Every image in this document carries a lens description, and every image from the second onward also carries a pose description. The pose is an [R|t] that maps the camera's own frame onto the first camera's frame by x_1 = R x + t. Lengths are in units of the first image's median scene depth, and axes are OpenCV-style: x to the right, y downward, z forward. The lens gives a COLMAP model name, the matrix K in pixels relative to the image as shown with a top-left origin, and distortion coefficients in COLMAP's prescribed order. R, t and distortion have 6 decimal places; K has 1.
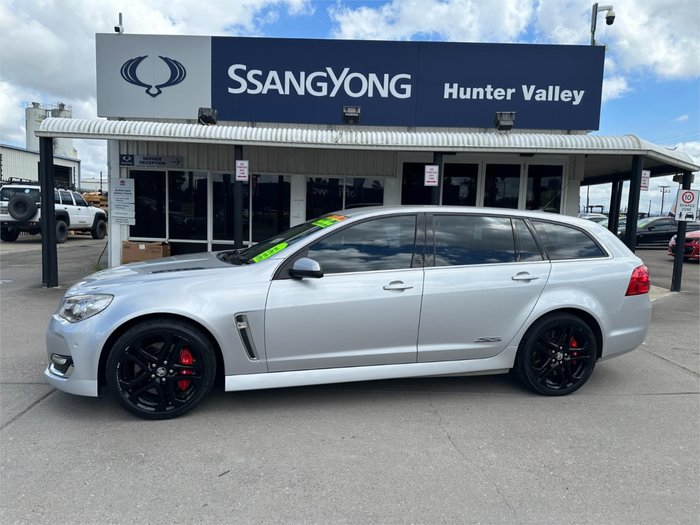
lens RADIAL K [[494.5, 0, 355.3], [0, 494.5, 258.7], [0, 0, 1]] dist [0.032084, -0.040324]
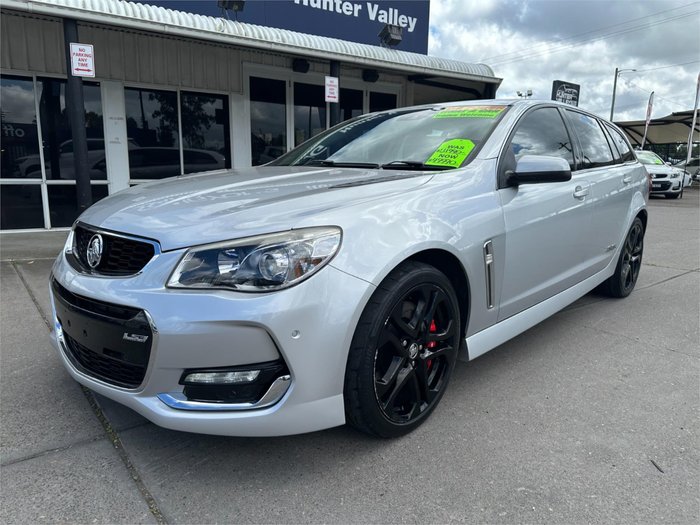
lens RADIAL K [[494.5, 0, 347.3], [0, 494.5, 254.6], [0, 0, 1]] dist [0.032084, -0.040324]
pose [[0.825306, -0.112138, 0.553440, -0.275535], [0.056414, 0.991554, 0.116782, 0.015347], [-0.561861, -0.065159, 0.824661, 0.206684]]
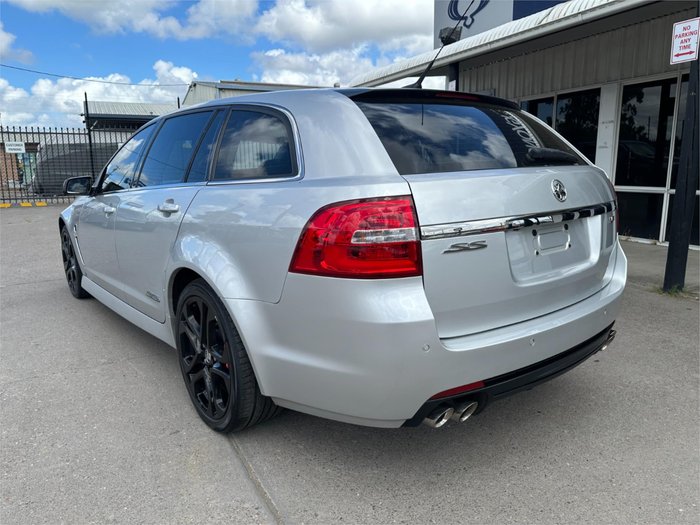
lens RADIAL K [[494.5, 0, 343.4], [0, 494.5, 260.6], [0, 0, 1]] dist [0.032084, -0.040324]
pose [[0.424317, 0.130455, -0.896067, 0.413711], [-0.044585, 0.991378, 0.123218, 0.006878], [0.904415, -0.012333, 0.426475, 0.391135]]
